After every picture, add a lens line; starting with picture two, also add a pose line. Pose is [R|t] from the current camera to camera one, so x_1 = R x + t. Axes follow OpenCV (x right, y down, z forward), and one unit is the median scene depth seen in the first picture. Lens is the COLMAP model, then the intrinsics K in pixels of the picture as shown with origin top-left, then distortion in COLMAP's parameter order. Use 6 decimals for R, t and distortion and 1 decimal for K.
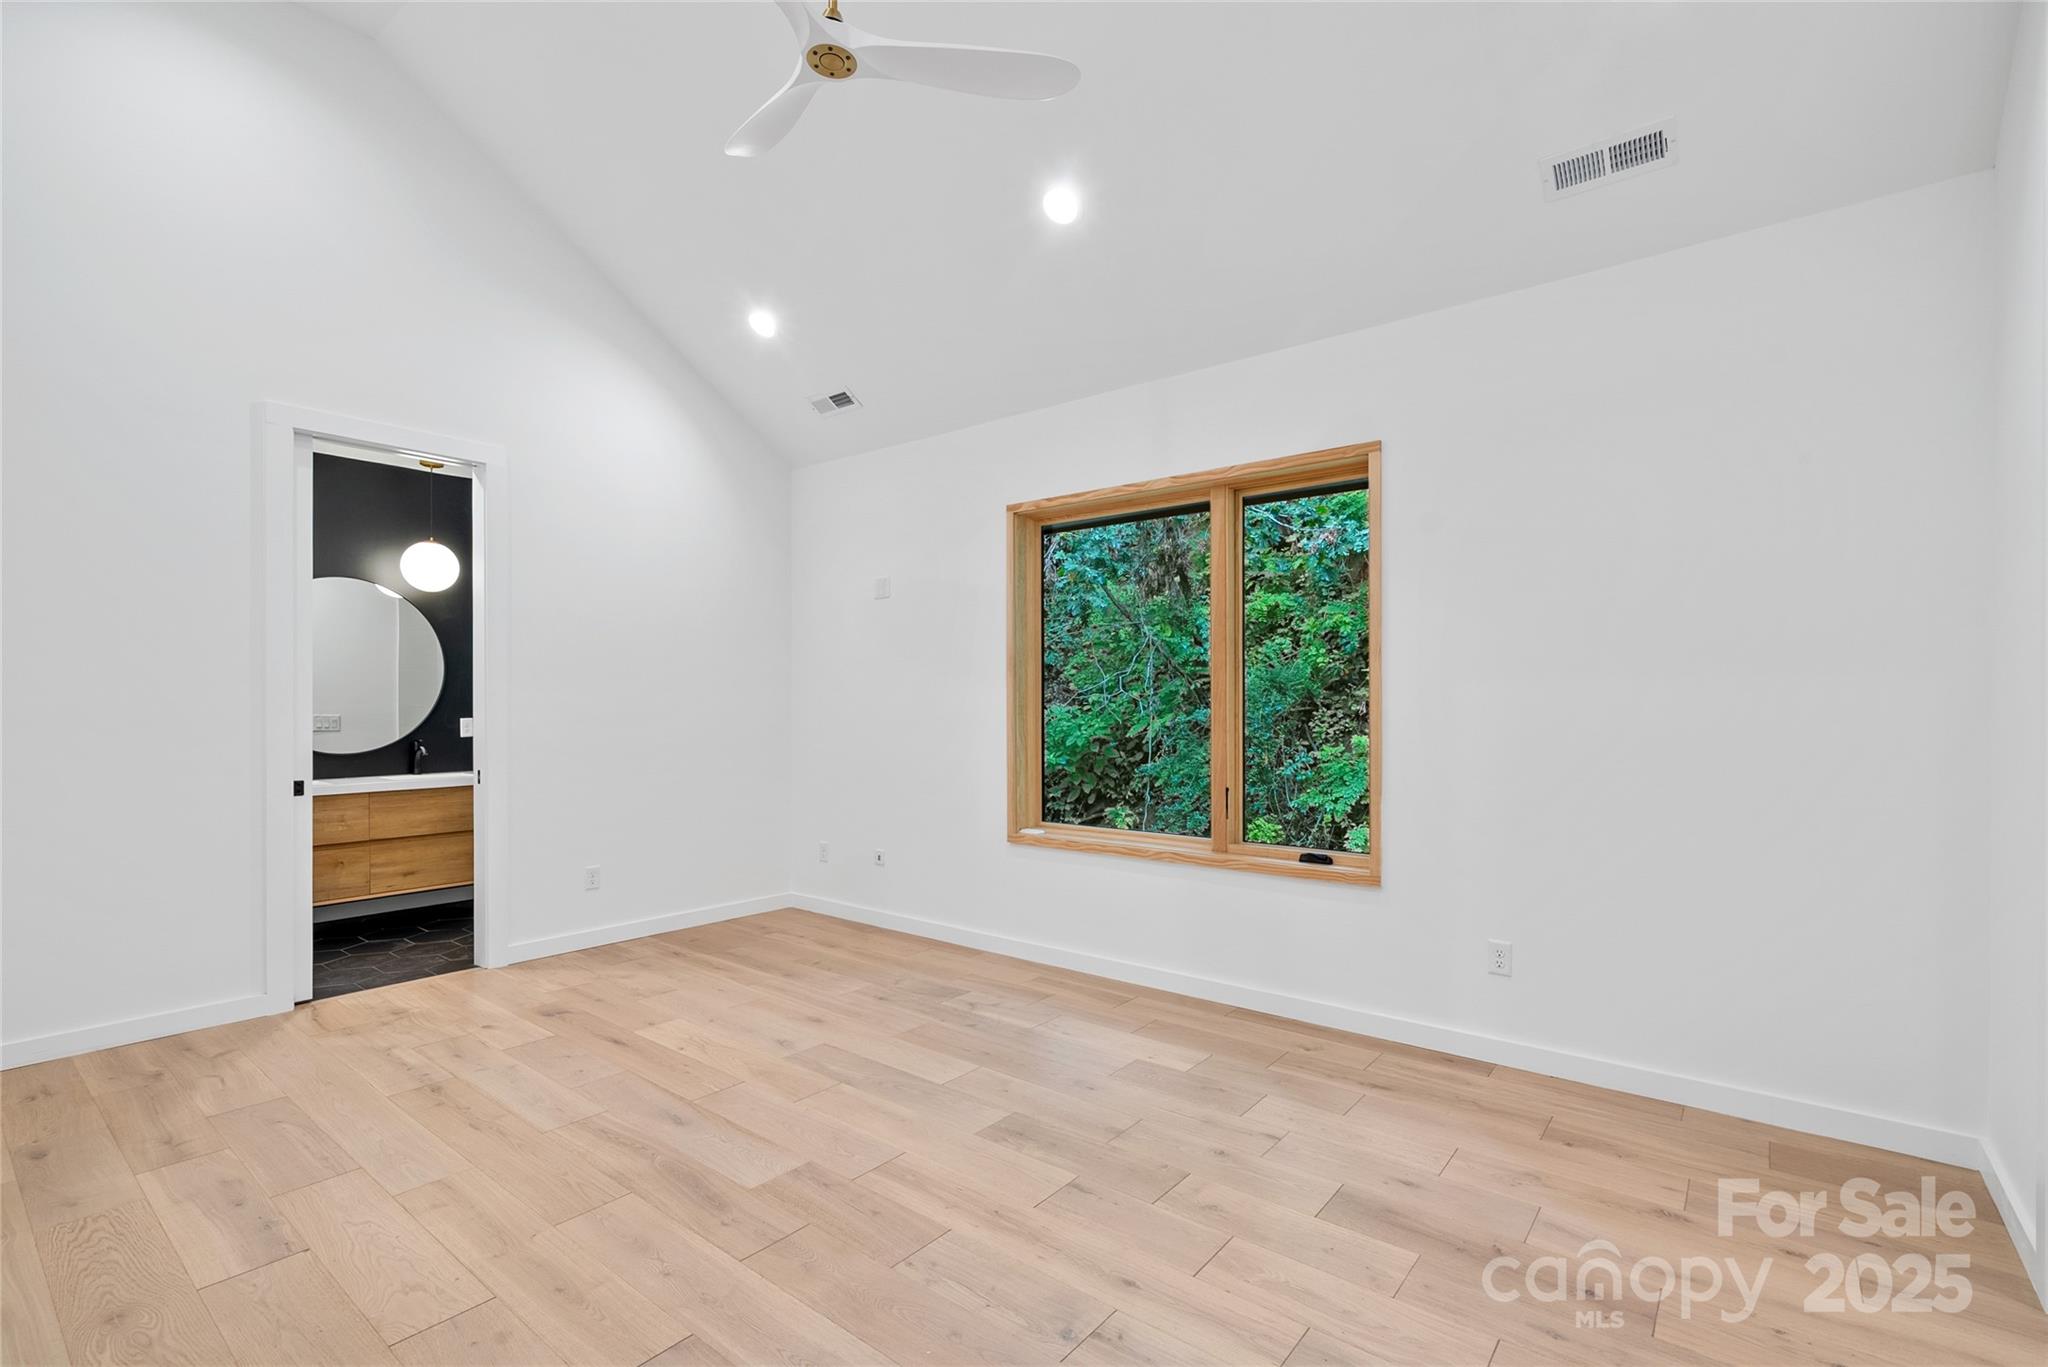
lens RADIAL K [[938.7, 0, 1037.6], [0, 938.7, 687.7], [0, 0, 1]] dist [-0.007392, 0.001960]
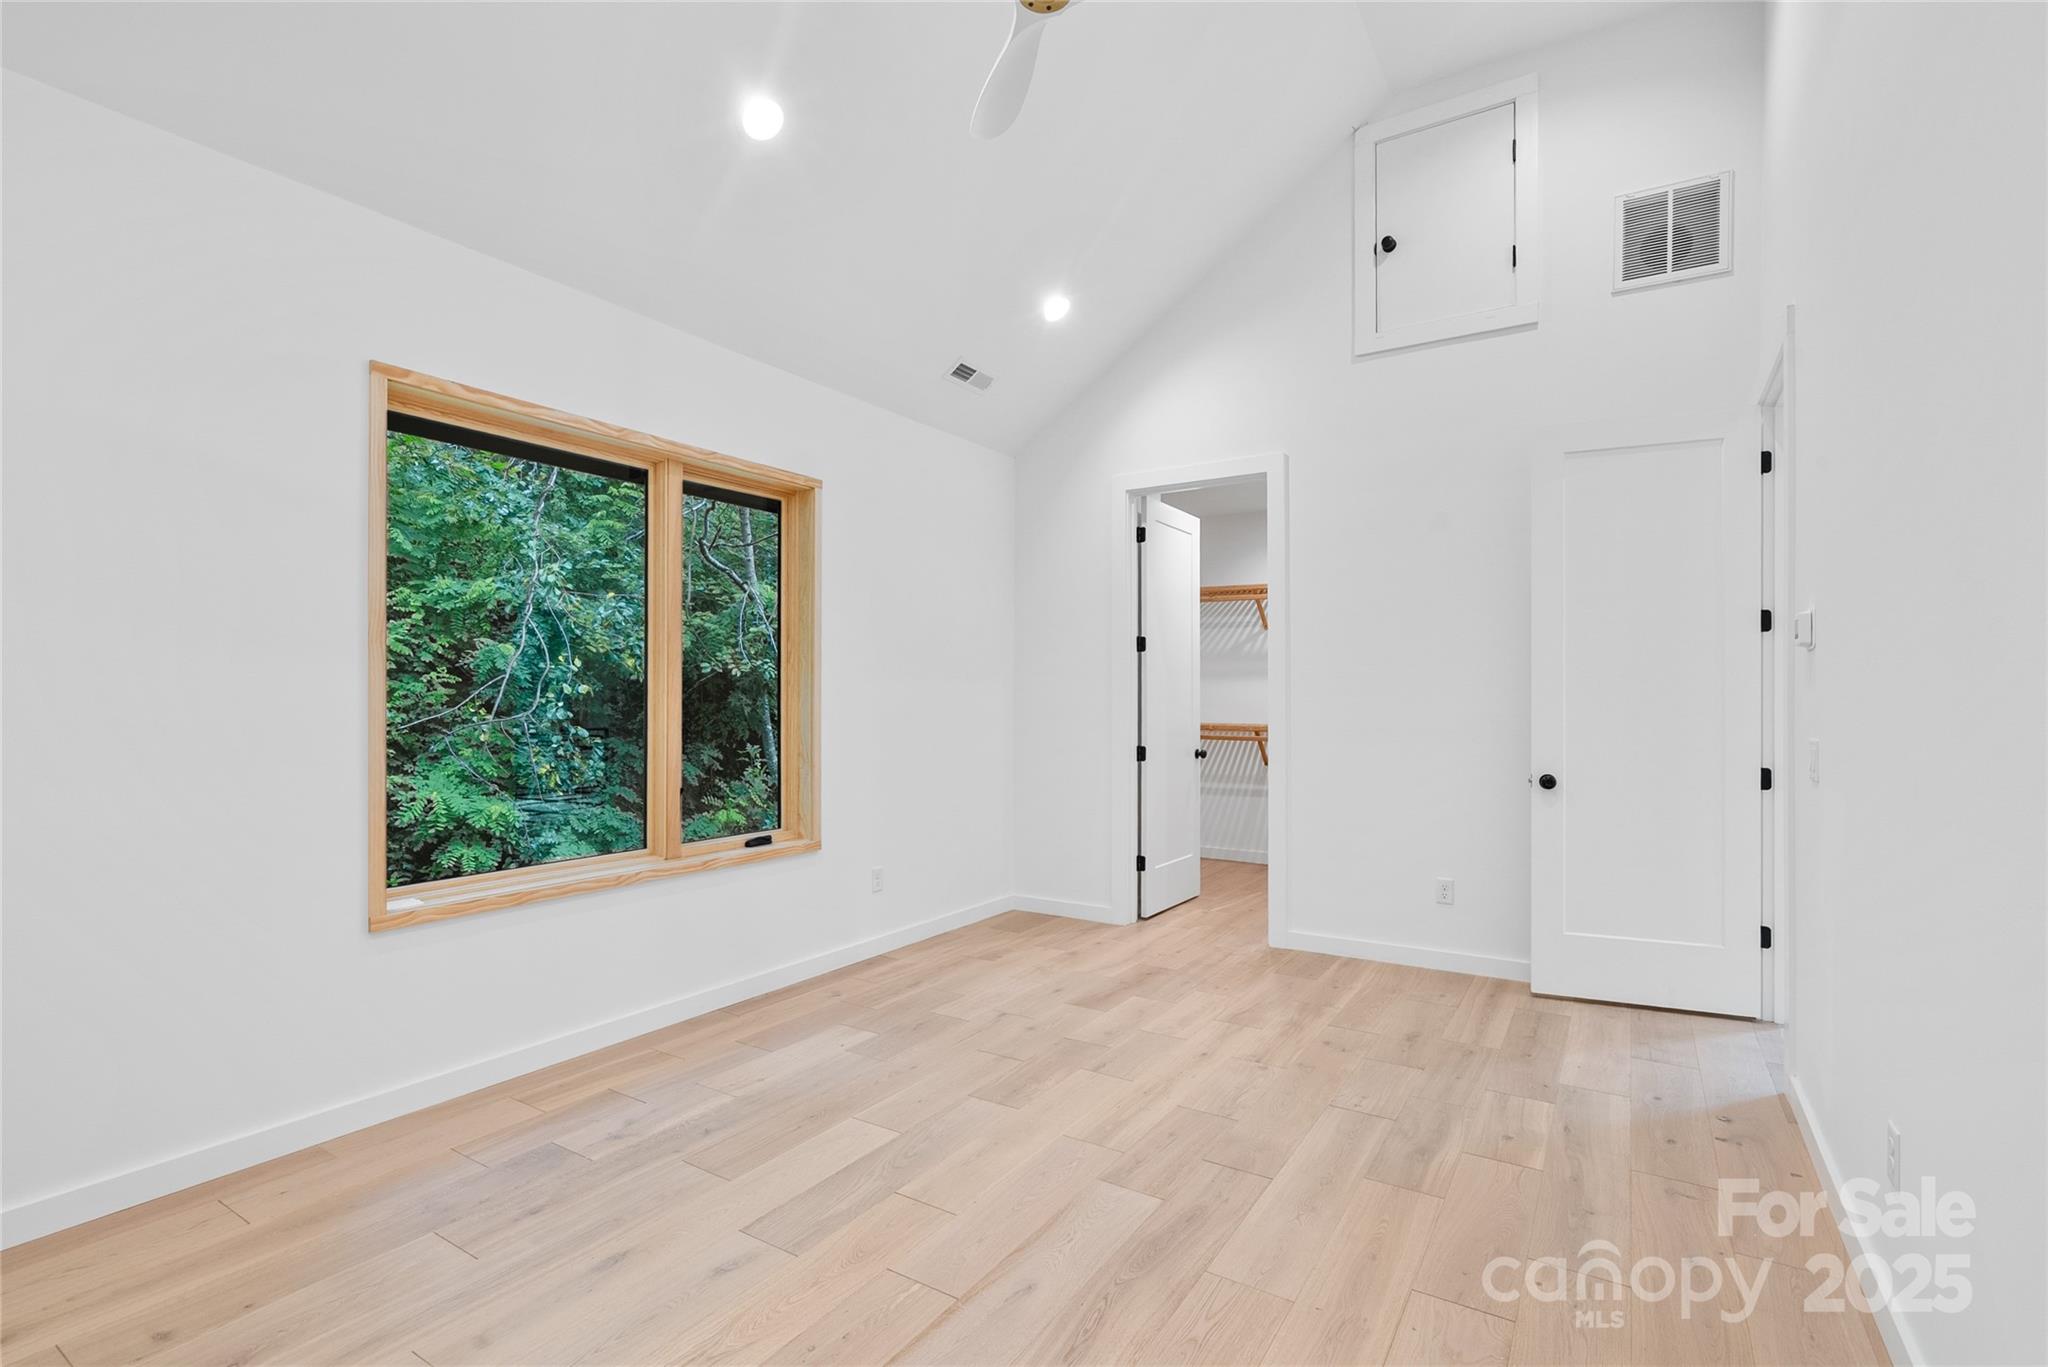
lens RADIAL K [[938.7, 0, 1032.5], [0, 938.7, 685.3], [0, 0, 1]] dist [-0.007392, 0.001960]
pose [[-0.107322, 0.013977, 0.994126, -0.869325], [-0.017484, 0.999720, -0.015943, 0.014615], [-0.994071, -0.019093, -0.107048, 0.859184]]
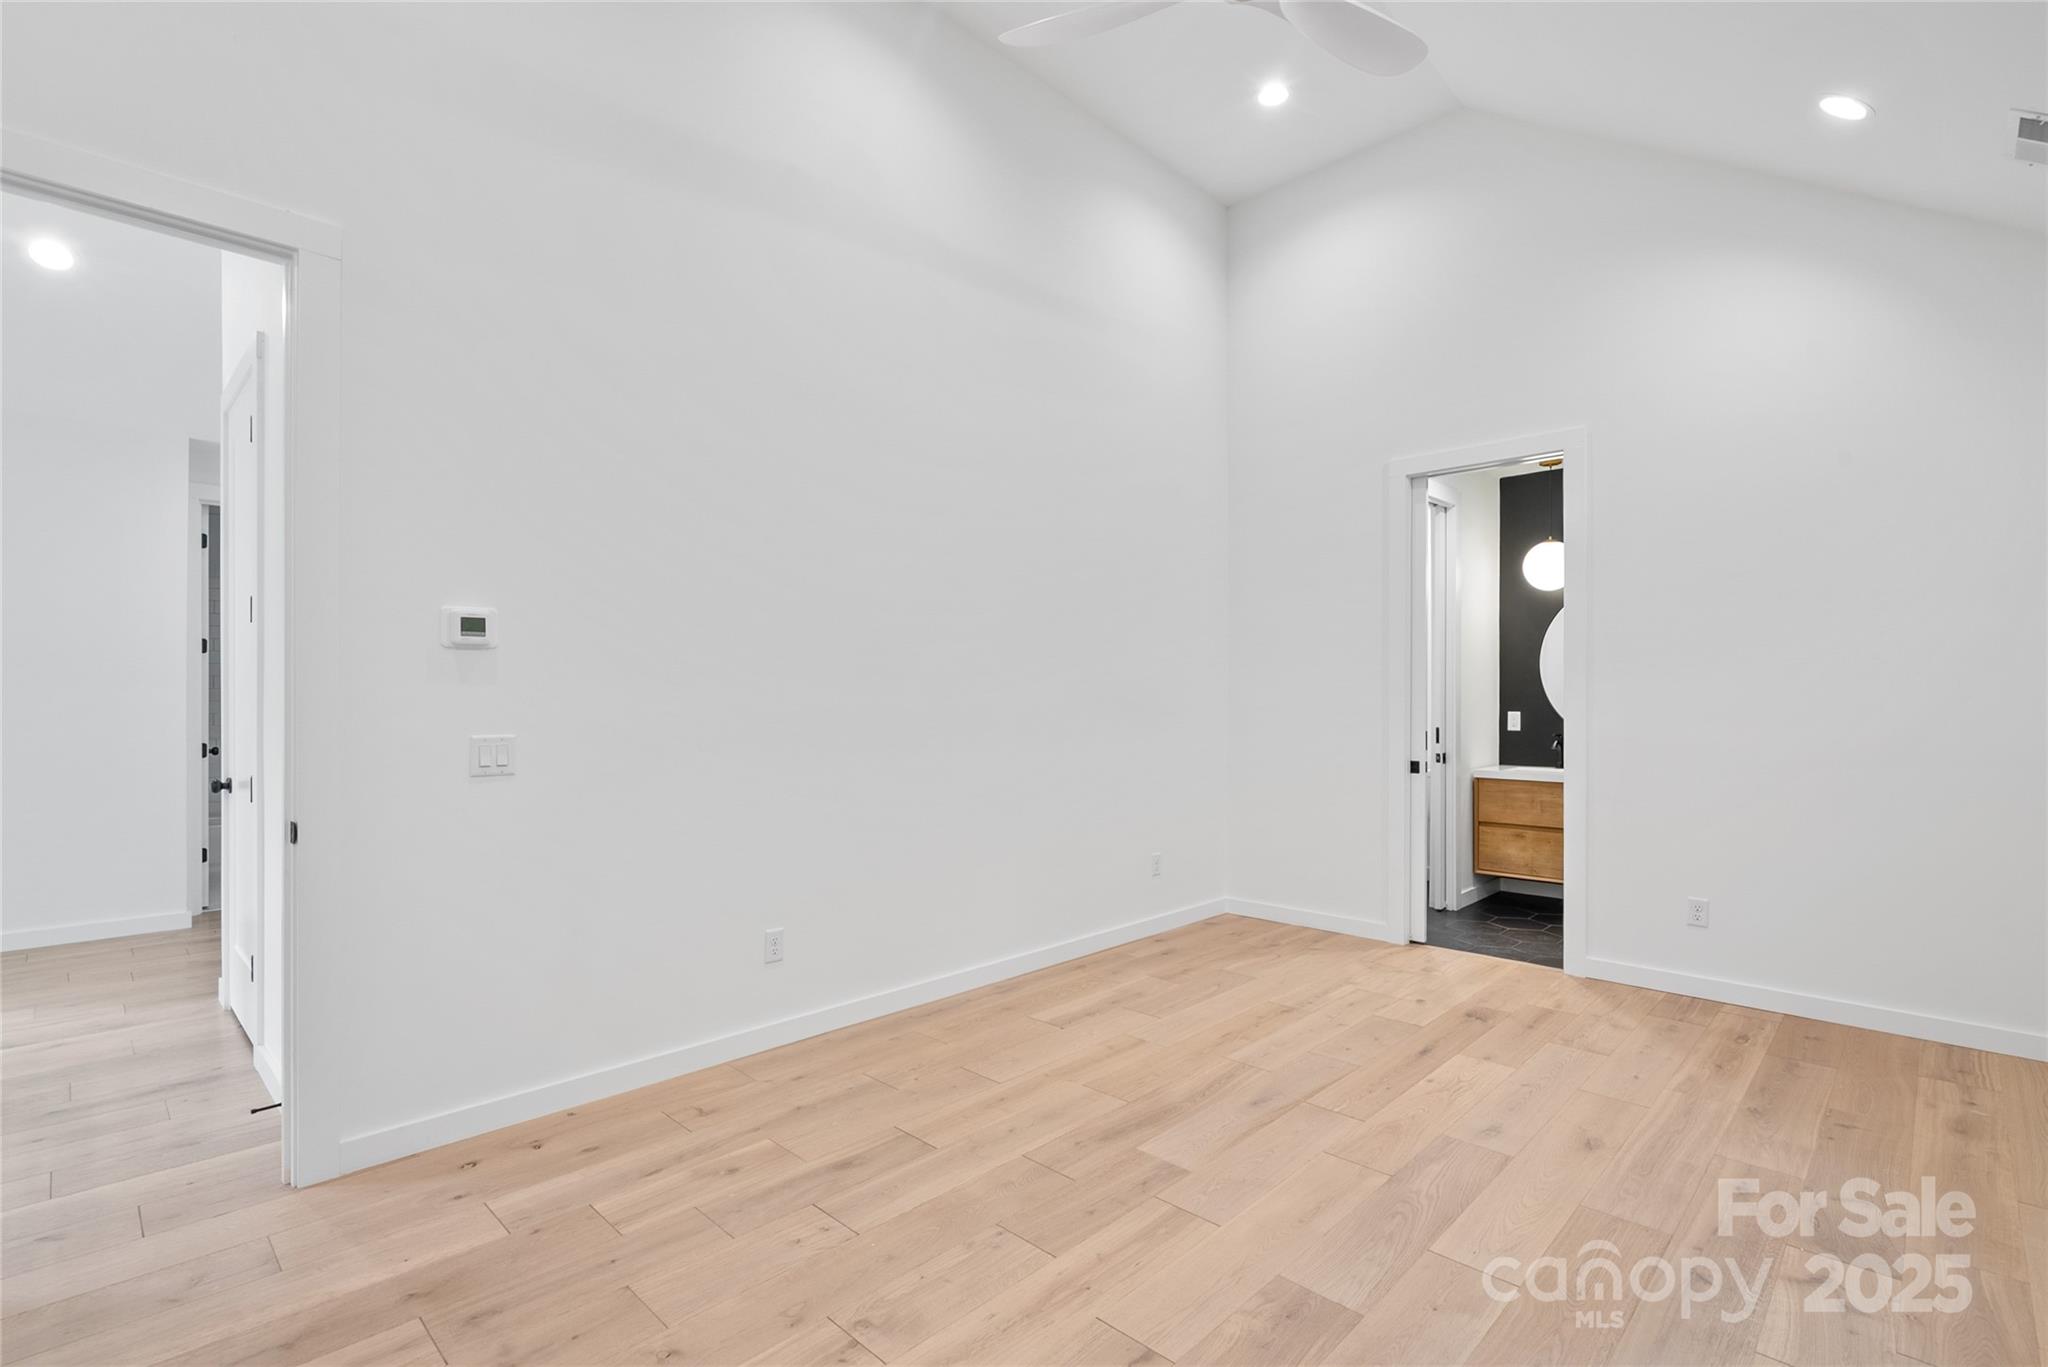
lens RADIAL K [[938.7, 0, 1024.7], [0, 938.7, 703.0], [0, 0, 1]] dist [-0.007392, 0.001960]
pose [[-0.108755, 0.005927, -0.994051, 0.539904], [0.016483, 0.999856, 0.004158, 0.009611], [0.993932, -0.015932, -0.108837, 0.688922]]
